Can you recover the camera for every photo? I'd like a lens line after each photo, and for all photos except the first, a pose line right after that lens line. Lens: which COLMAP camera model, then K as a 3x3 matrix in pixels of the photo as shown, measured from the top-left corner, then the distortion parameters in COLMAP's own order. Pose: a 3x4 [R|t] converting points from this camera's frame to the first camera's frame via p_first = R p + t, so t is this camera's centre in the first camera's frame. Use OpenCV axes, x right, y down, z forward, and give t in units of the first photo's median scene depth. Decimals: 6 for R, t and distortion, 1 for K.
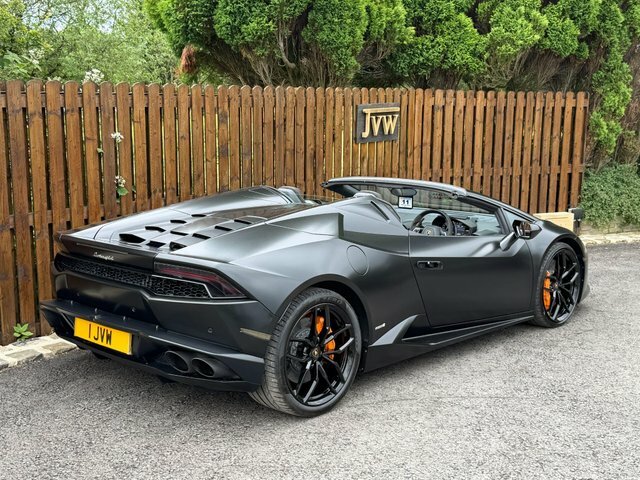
lens RADIAL K [[845.9, 0, 318.6], [0, 845.9, 240.5], [0, 0, 1]] dist [0.120914, 0.000000]
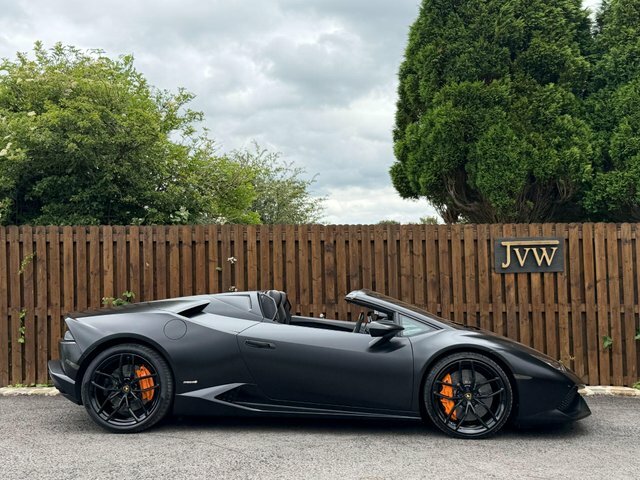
lens RADIAL K [[762.4, 0, 320.0], [0, 762.4, 242.7], [0, 0, 1]] dist [0.121361, 0.000000]
pose [[0.647248, -0.042638, -0.761086, 0.857534], [-0.120046, 0.980274, -0.157008, 0.039019], [0.752767, 0.192989, 0.629362, 0.260970]]
